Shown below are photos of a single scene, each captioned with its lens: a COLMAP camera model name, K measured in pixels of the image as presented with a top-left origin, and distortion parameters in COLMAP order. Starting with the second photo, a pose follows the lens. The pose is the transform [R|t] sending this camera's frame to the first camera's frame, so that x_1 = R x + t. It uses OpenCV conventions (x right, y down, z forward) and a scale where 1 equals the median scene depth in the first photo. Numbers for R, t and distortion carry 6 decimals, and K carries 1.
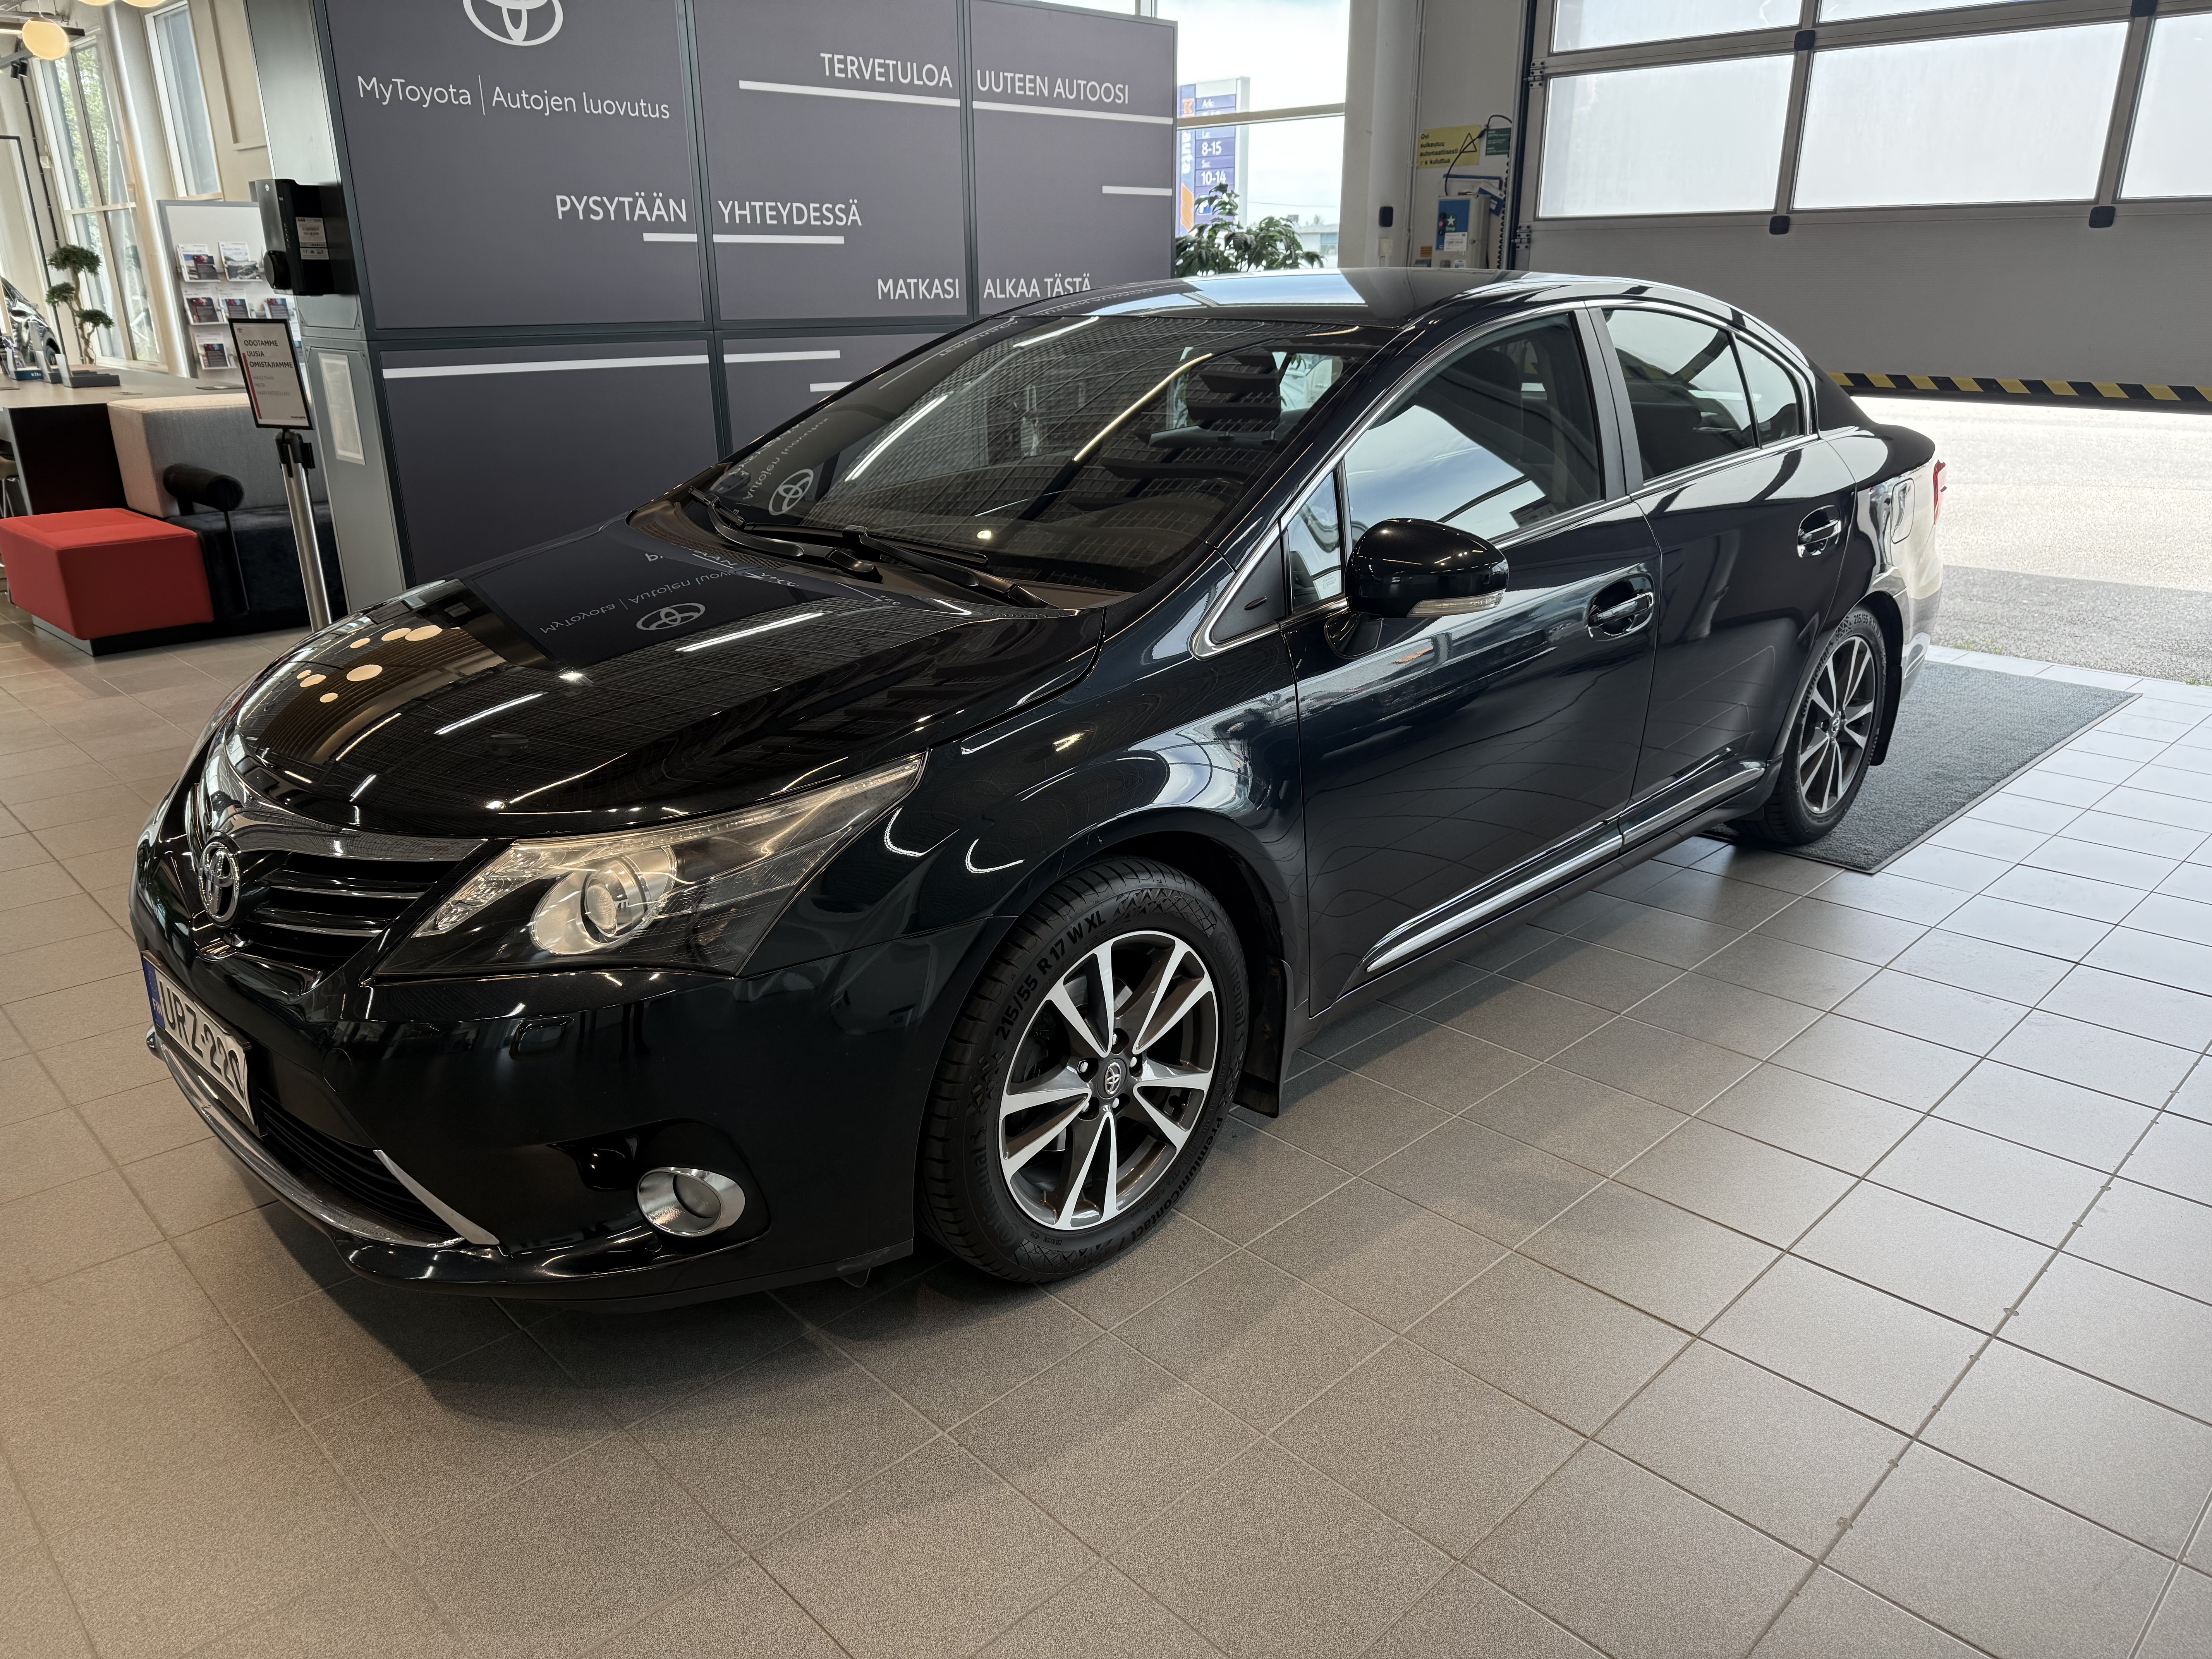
lens RADIAL K [[1544.1, 0, 1106.0], [0, 1544.1, 829.5], [0, 0, 1]] dist [0.042441, -0.067298]
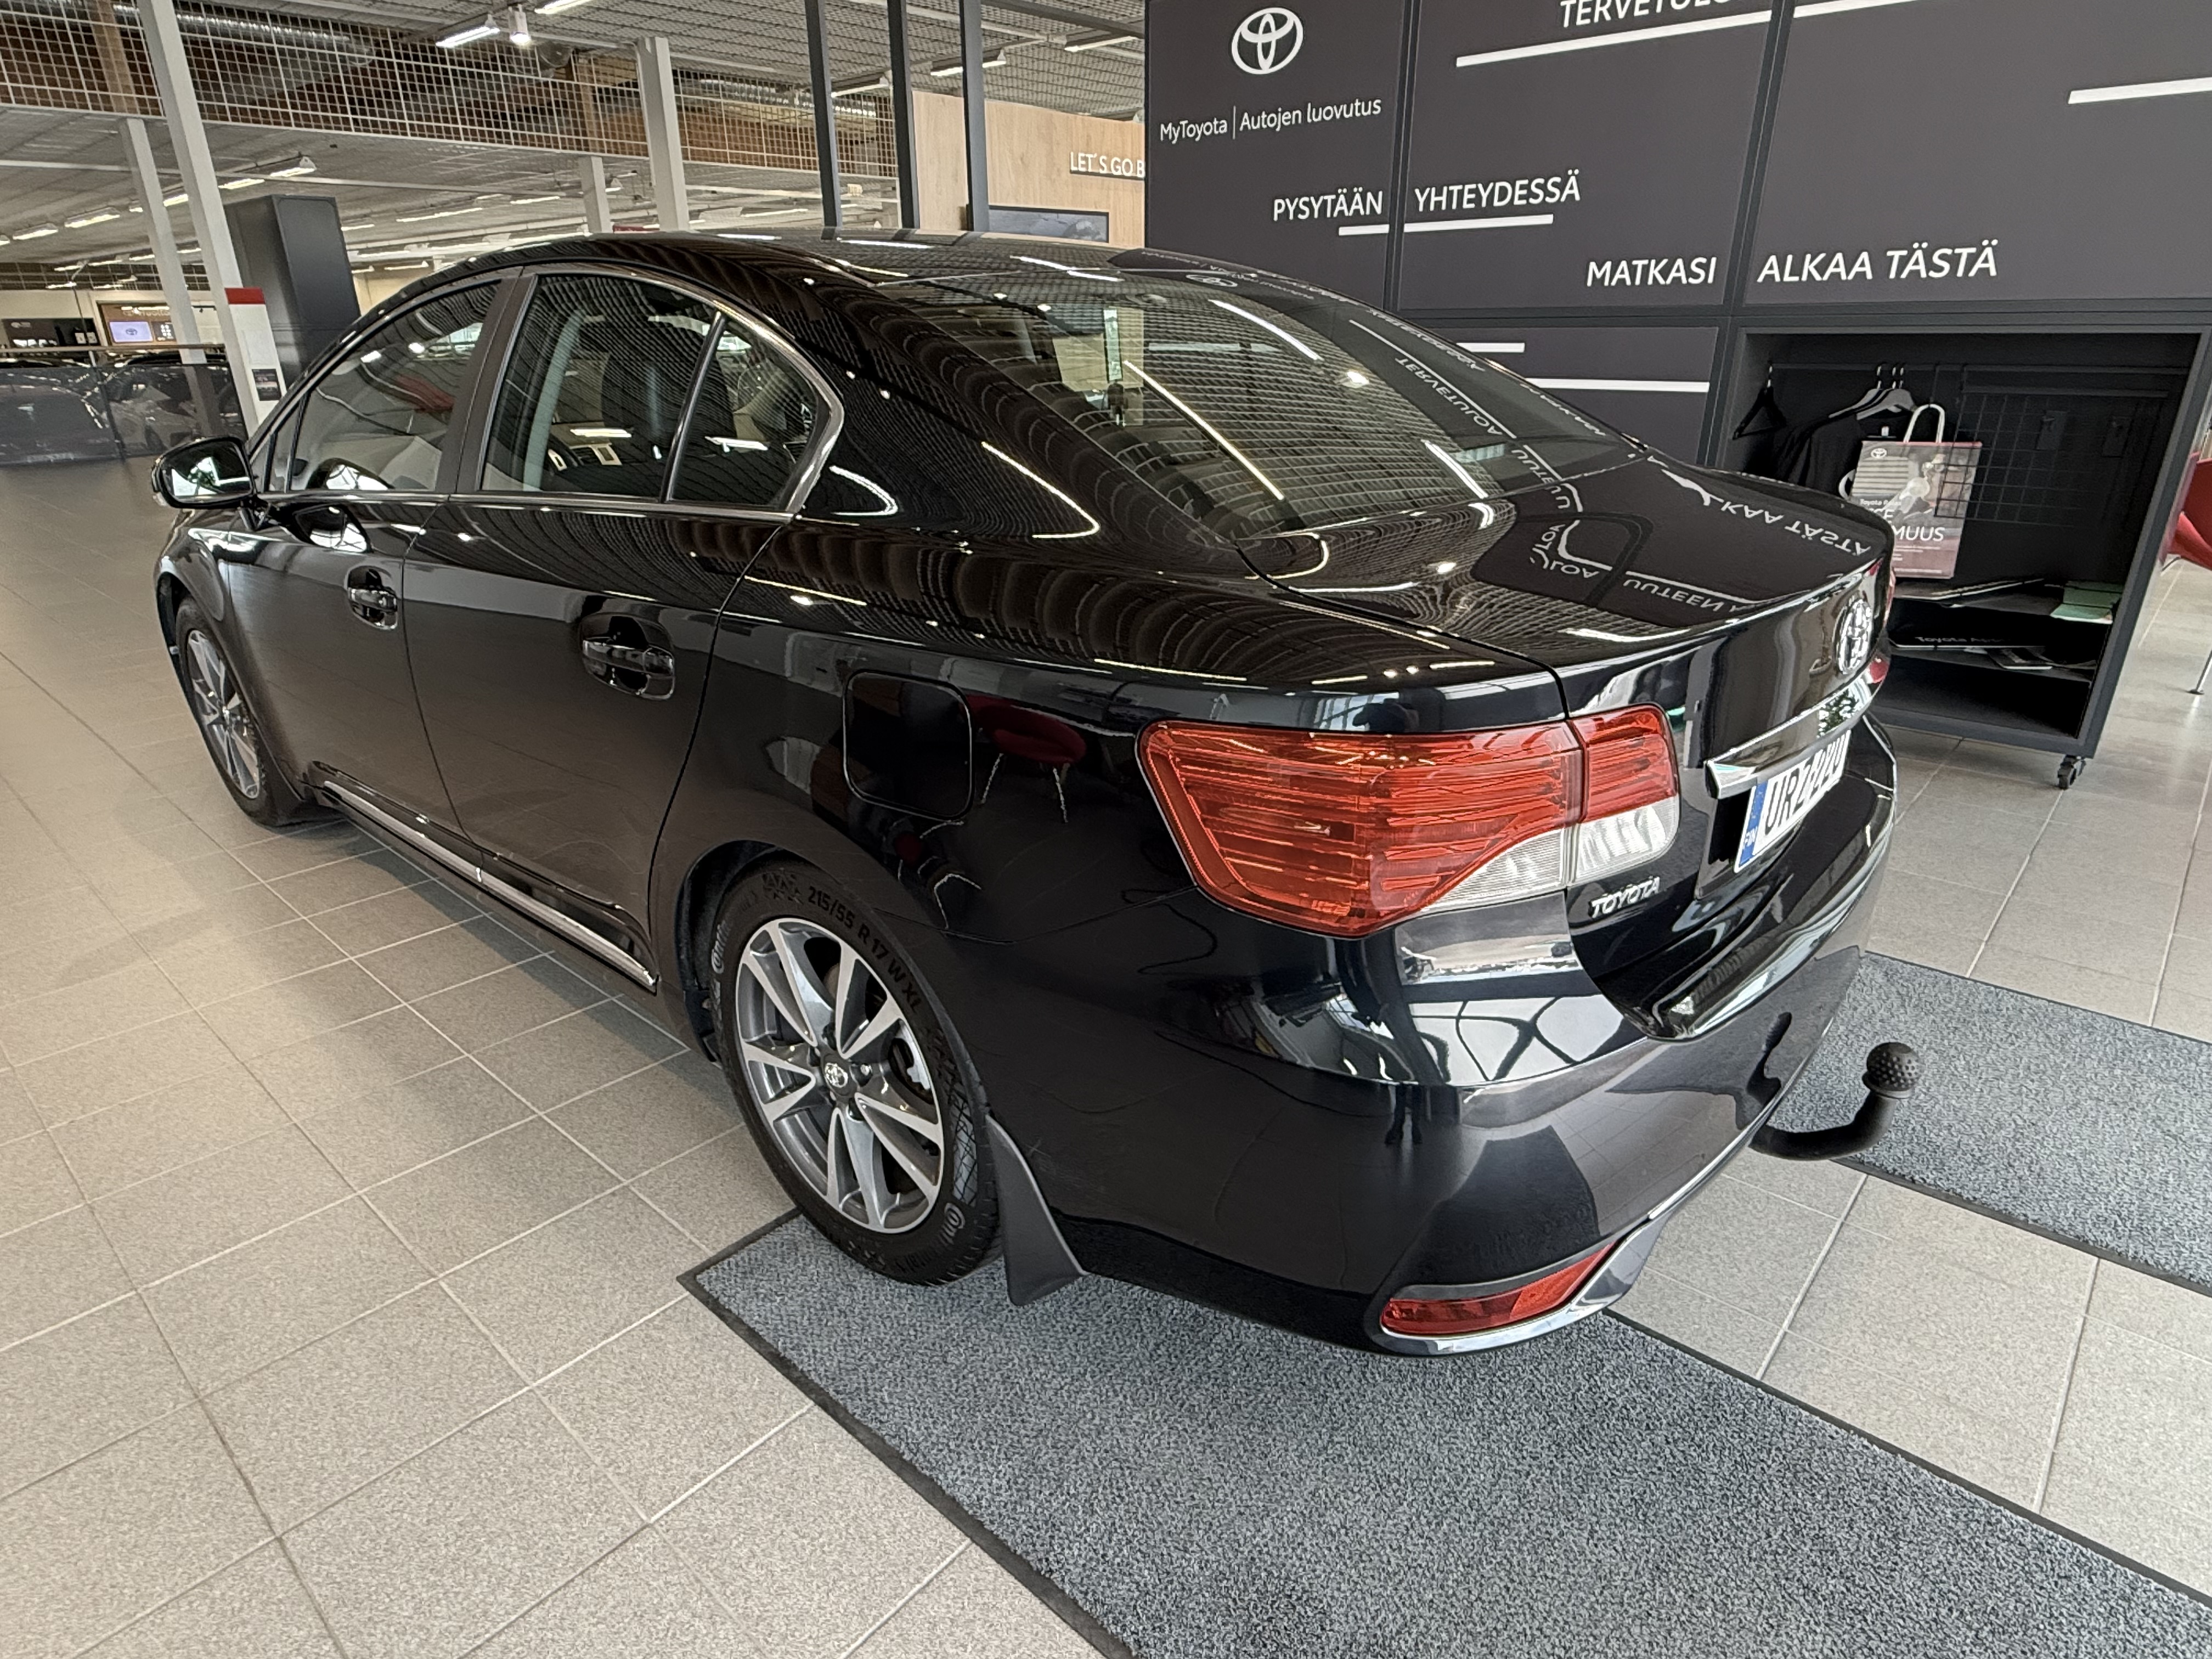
lens RADIAL K [[1241.2, 0, 1106.0], [0, 1241.2, 829.5], [0, 0, 1]] dist [0.007471, 0.001864]
pose [[0.066183, 0.393521, -0.916930, 0.642942], [-0.321133, 0.878453, 0.353828, -0.251217], [0.944719, 0.271039, 0.184511, 0.748946]]
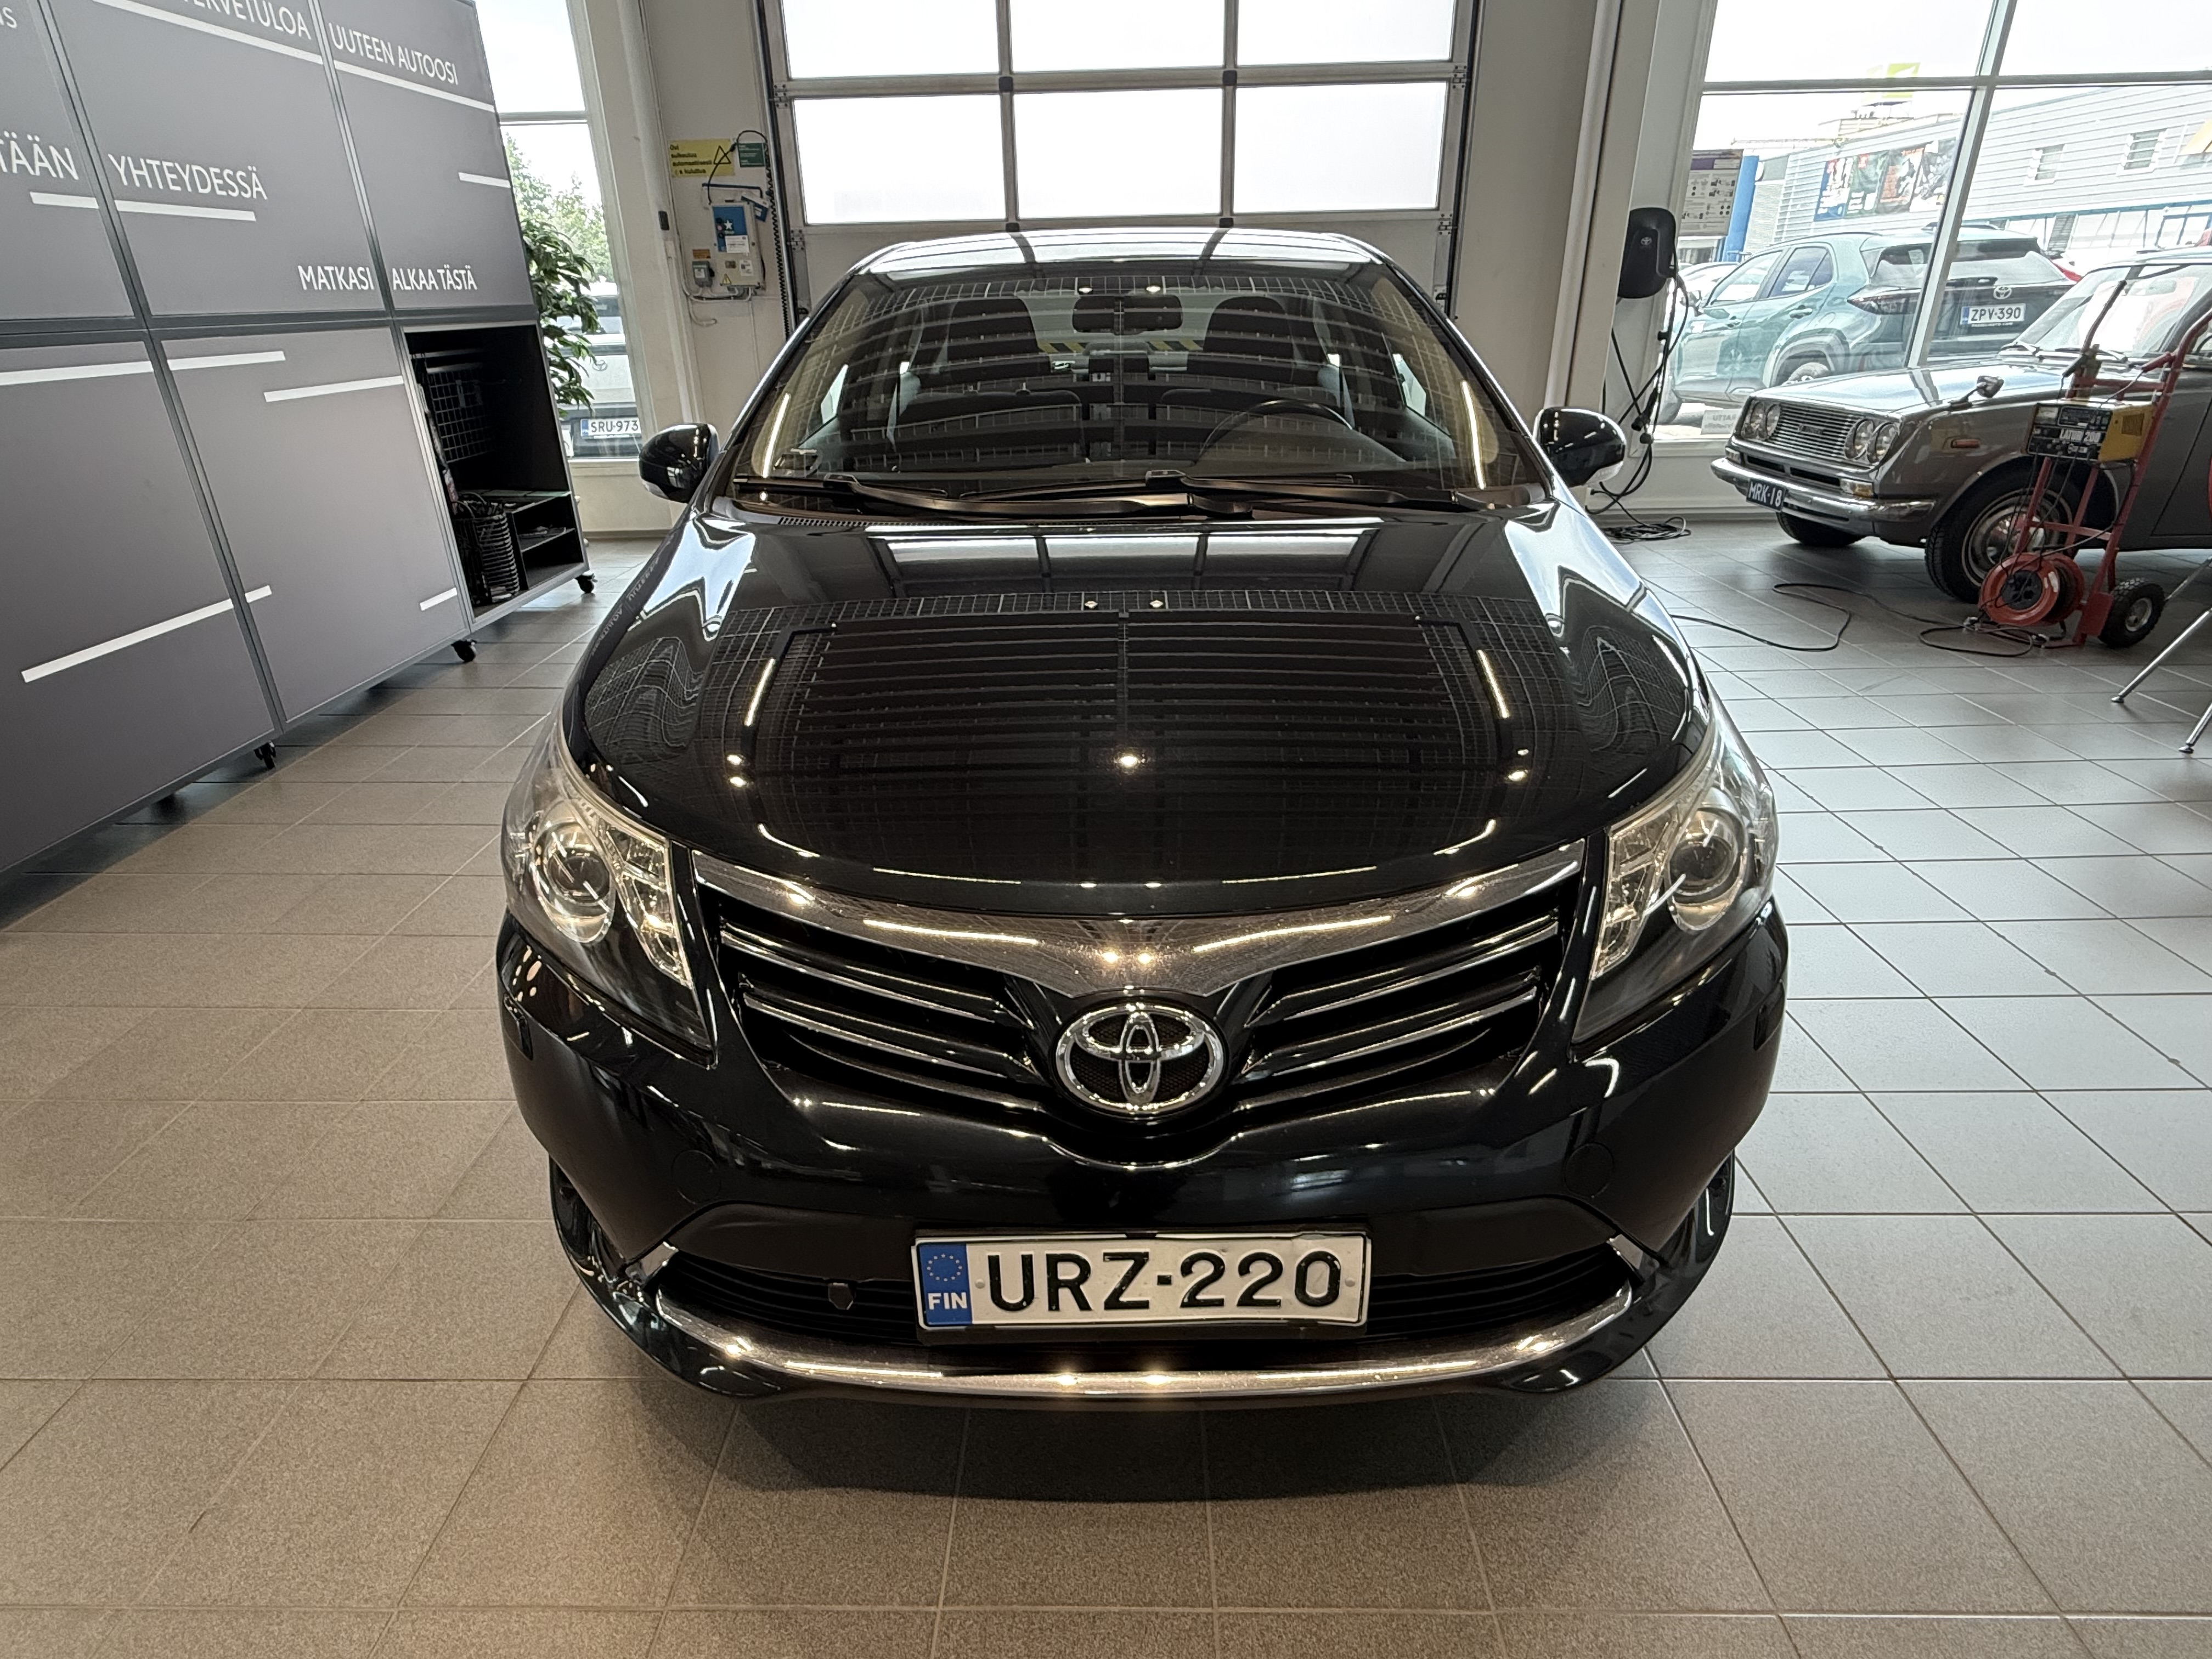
lens RADIAL K [[1149.5, 0, 1106.0], [0, 1149.5, 829.5], [0, 0, 1]] dist [-0.000195, -0.000126]
pose [[0.709171, -0.303015, 0.636599, -0.353647], [0.244501, 0.952596, 0.181053, -0.065425], [-0.661283, 0.027251, 0.749641, 0.246359]]
